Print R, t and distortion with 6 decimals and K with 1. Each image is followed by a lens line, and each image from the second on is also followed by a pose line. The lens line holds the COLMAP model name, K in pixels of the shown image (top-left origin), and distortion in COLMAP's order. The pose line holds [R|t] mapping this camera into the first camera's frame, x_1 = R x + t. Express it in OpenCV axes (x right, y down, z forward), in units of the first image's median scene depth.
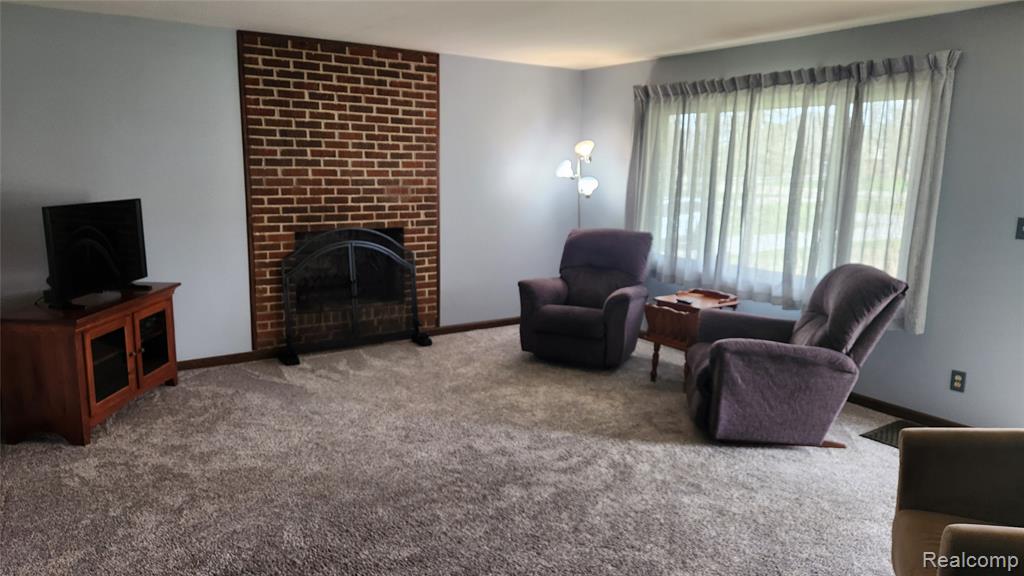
lens RADIAL K [[664.2, 0, 506.1], [0, 664.2, 291.9], [0, 0, 1]] dist [0.004586, 0.000125]
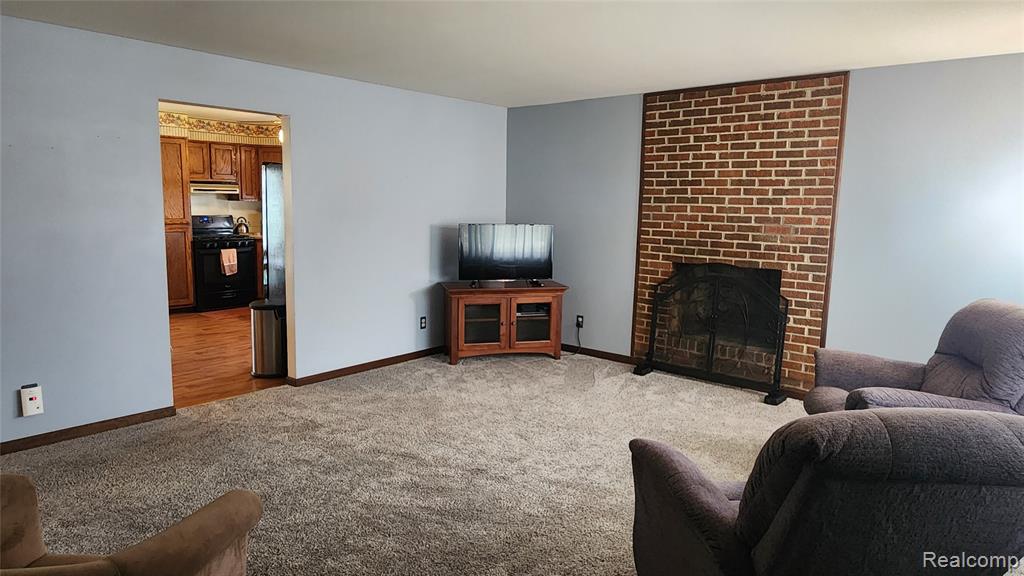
lens RADIAL K [[614.8, 0, 506.7], [0, 614.8, 281.9], [0, 0, 1]] dist [-0.008498, -0.002204]
pose [[0.270420, 0.112126, -0.956191, 0.585085], [-0.189756, 0.979919, 0.061244, -0.066107], [0.943857, 0.164881, 0.286267, 0.439265]]
